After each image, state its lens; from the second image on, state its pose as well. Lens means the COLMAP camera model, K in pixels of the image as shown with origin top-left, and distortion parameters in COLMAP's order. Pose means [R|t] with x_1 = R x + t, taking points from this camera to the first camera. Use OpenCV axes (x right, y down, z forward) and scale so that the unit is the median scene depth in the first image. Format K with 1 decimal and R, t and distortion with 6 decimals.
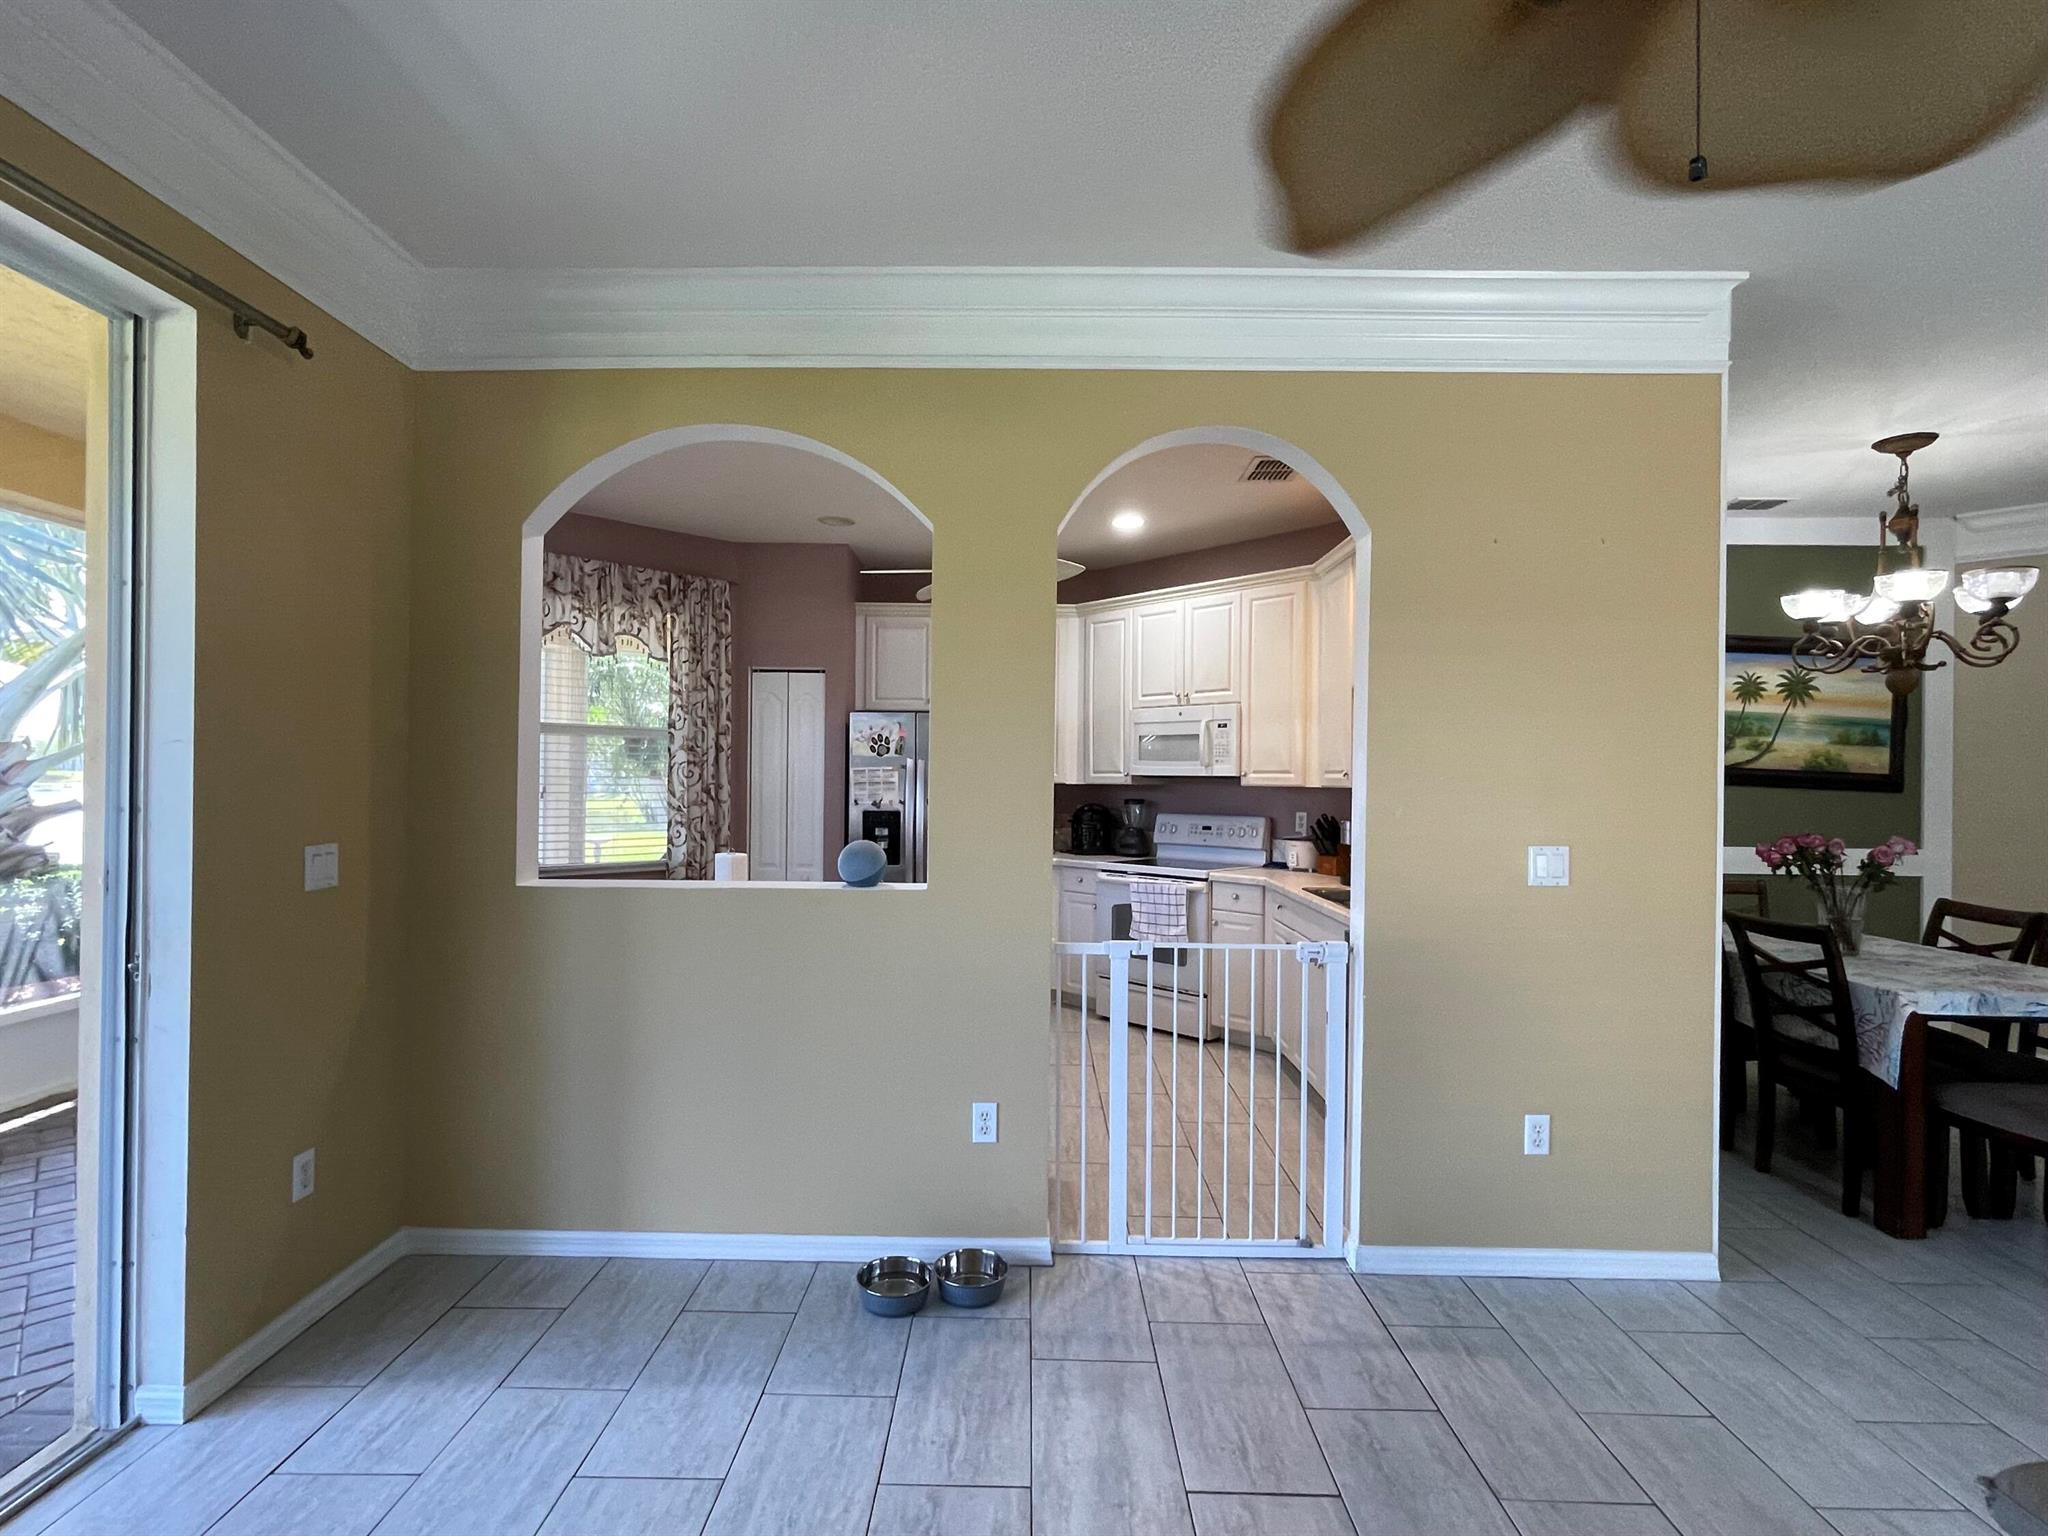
lens RADIAL K [[979.2, 0, 1008.5], [0, 979.2, 771.8], [0, 0, 1]] dist [-0.006198, 0.004753]
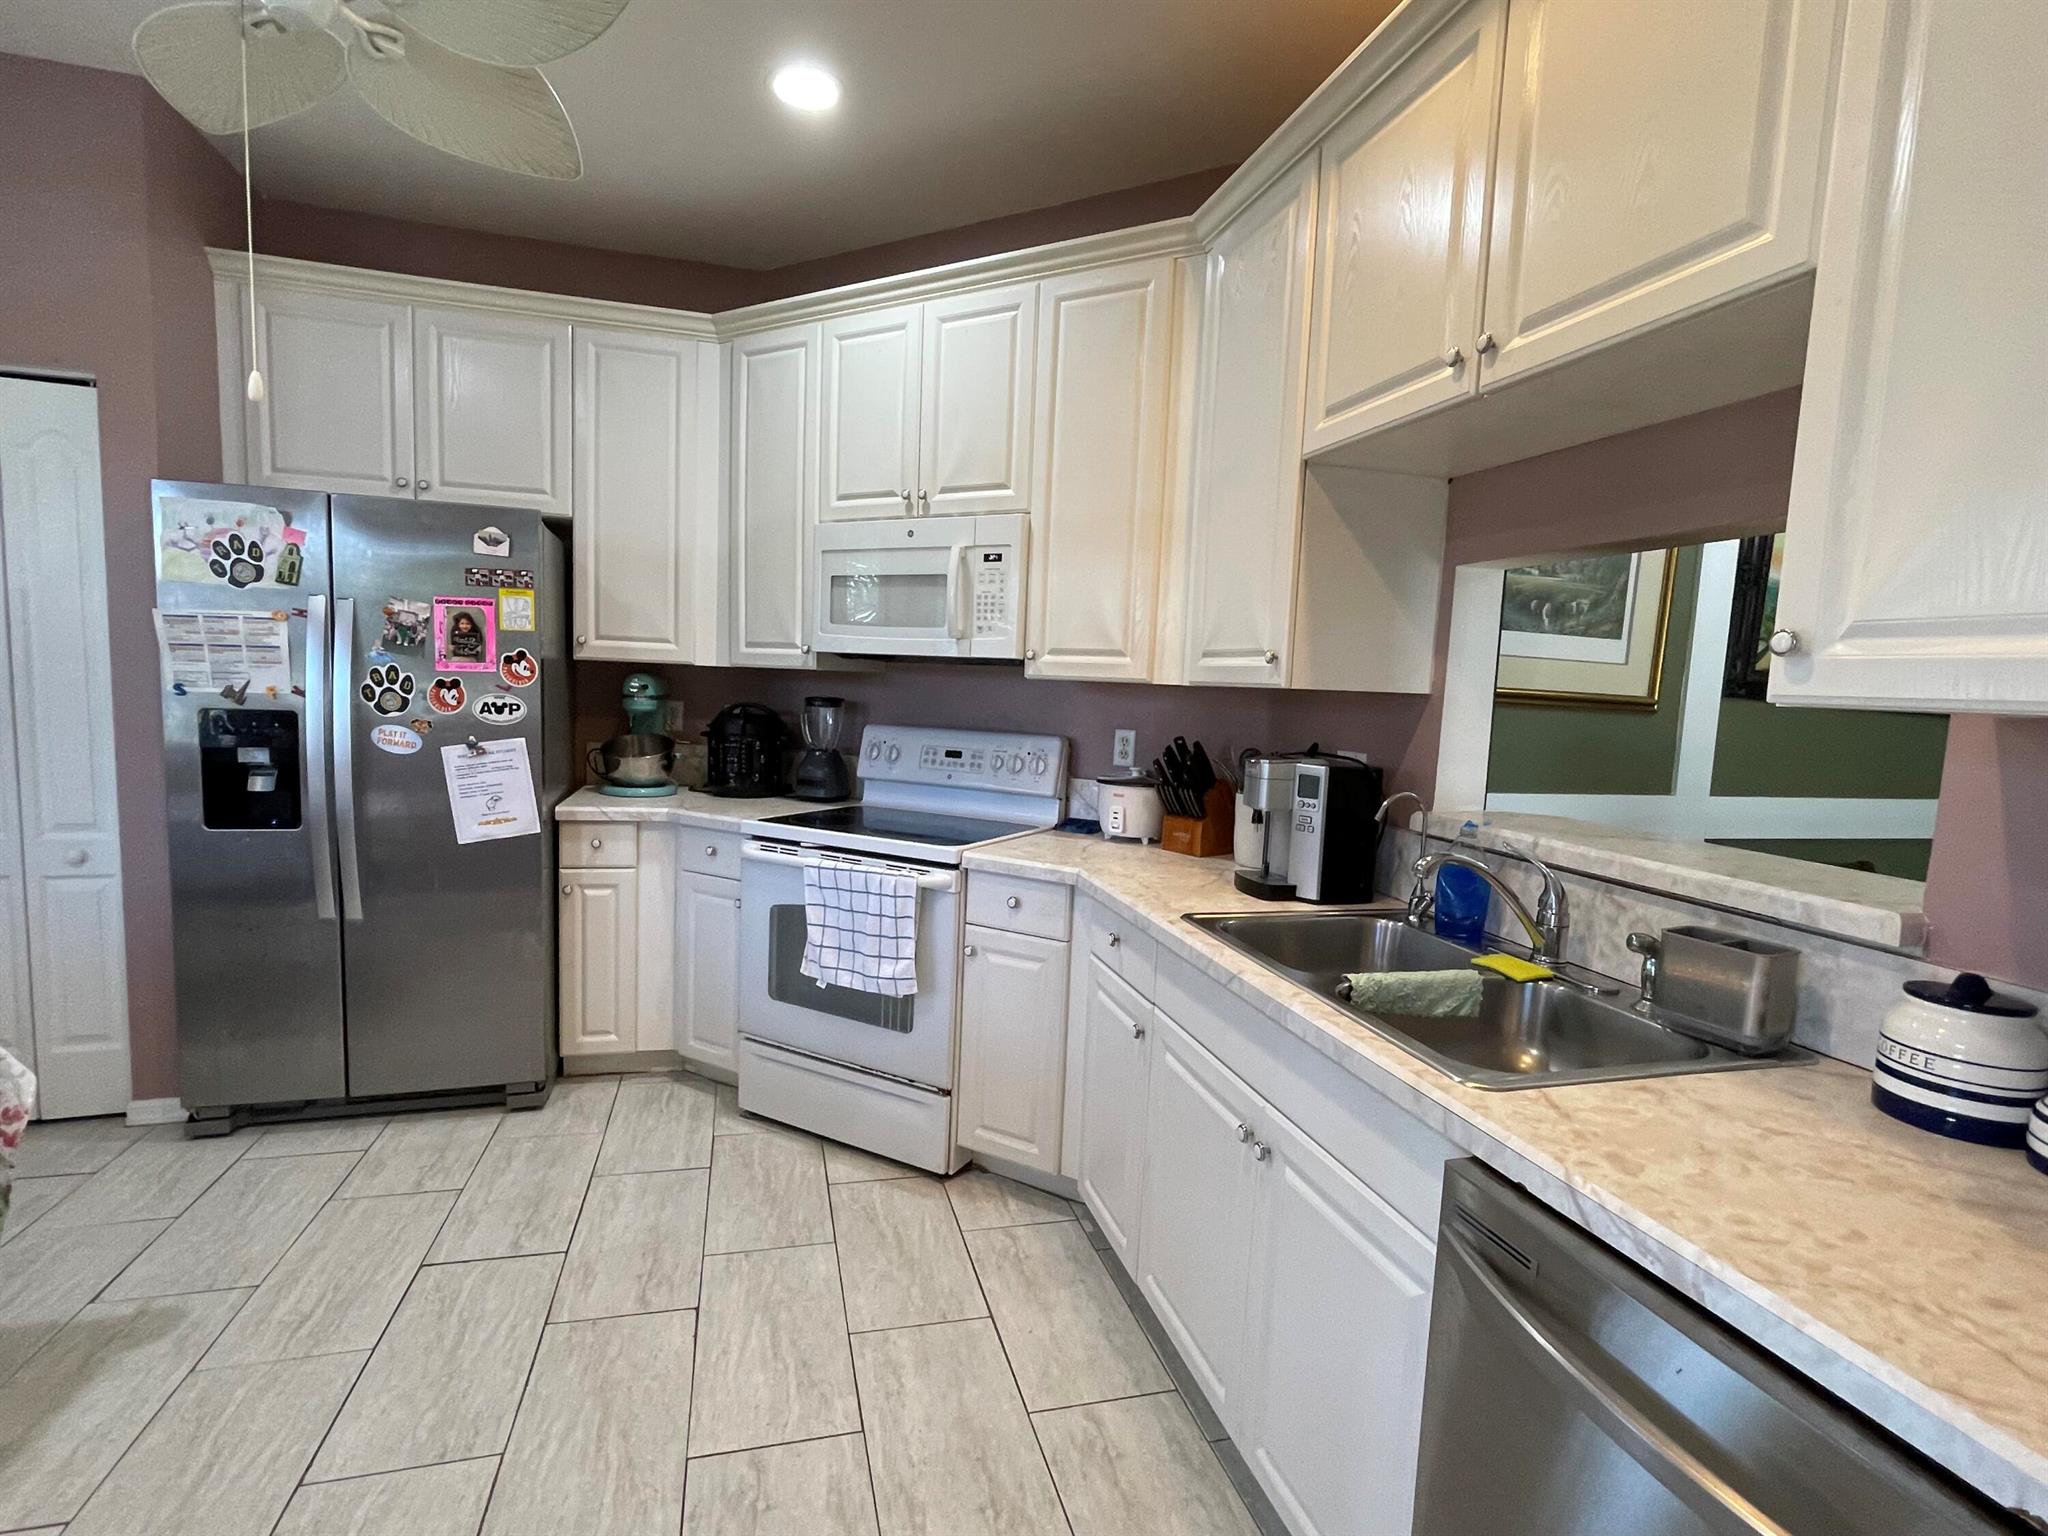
lens RADIAL K [[979.2, 0, 1008.1], [0, 979.2, 779.1], [0, 0, 1]] dist [-0.006198, 0.004753]
pose [[0.960019, 0.002040, 0.279926, 0.090370], [-0.034421, 0.993245, 0.110810, 0.011041], [-0.277809, -0.116016, 0.953605, 0.536169]]
